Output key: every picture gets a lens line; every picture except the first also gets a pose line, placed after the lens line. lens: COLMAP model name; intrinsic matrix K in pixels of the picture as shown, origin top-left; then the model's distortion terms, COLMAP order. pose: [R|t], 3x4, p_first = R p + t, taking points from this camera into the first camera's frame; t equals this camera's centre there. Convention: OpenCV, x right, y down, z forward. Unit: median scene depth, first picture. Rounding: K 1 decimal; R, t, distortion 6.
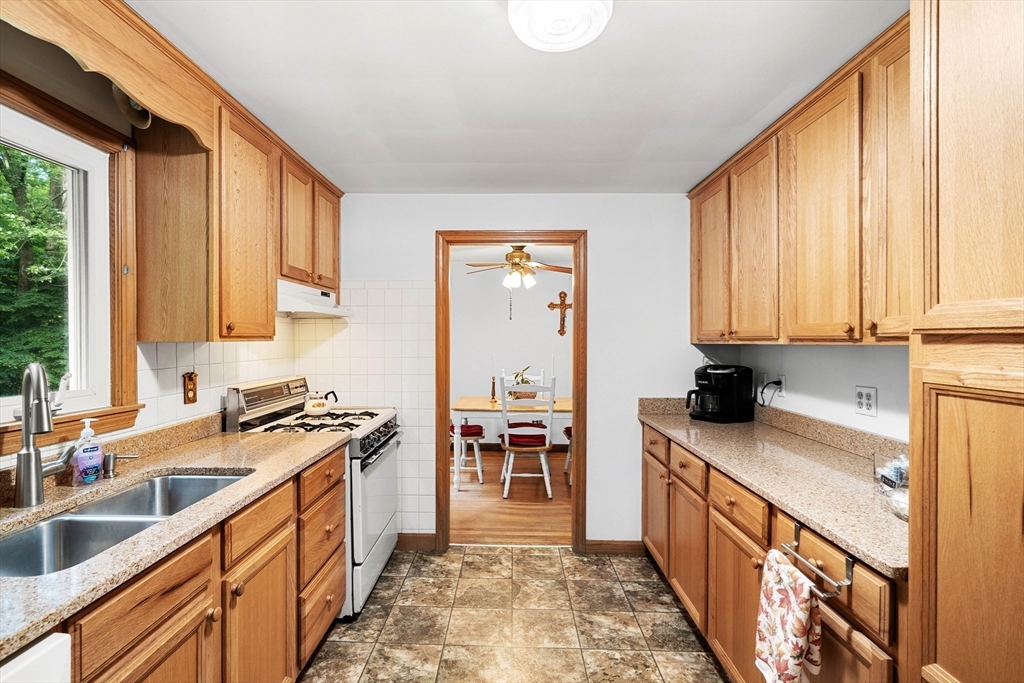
lens RADIAL K [[471.3, 0, 511.6], [0, 471.3, 340.4], [0, 0, 1]] dist [0.000110, 0.000006]
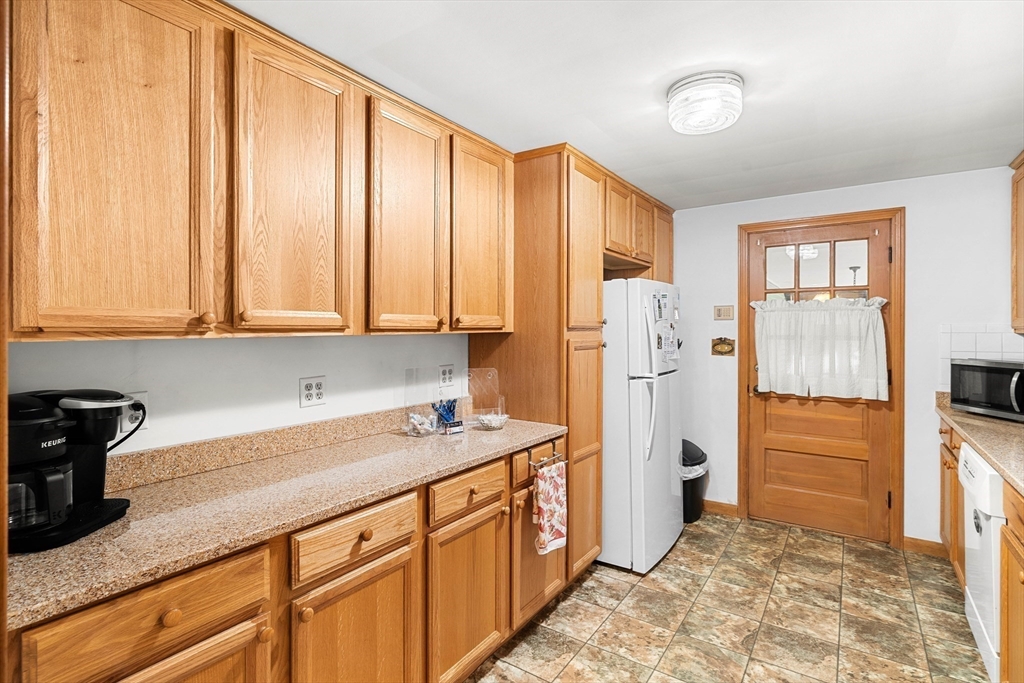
lens RADIAL K [[504.9, 0, 513.5], [0, 504.9, 334.2], [0, 0, 1]] dist [-0.002953, -0.000144]
pose [[-0.829499, -0.018577, 0.558199, -0.112141], [-0.014174, 0.999825, 0.012212, 0.005429], [-0.558329, 0.002217, -0.829617, 2.034581]]
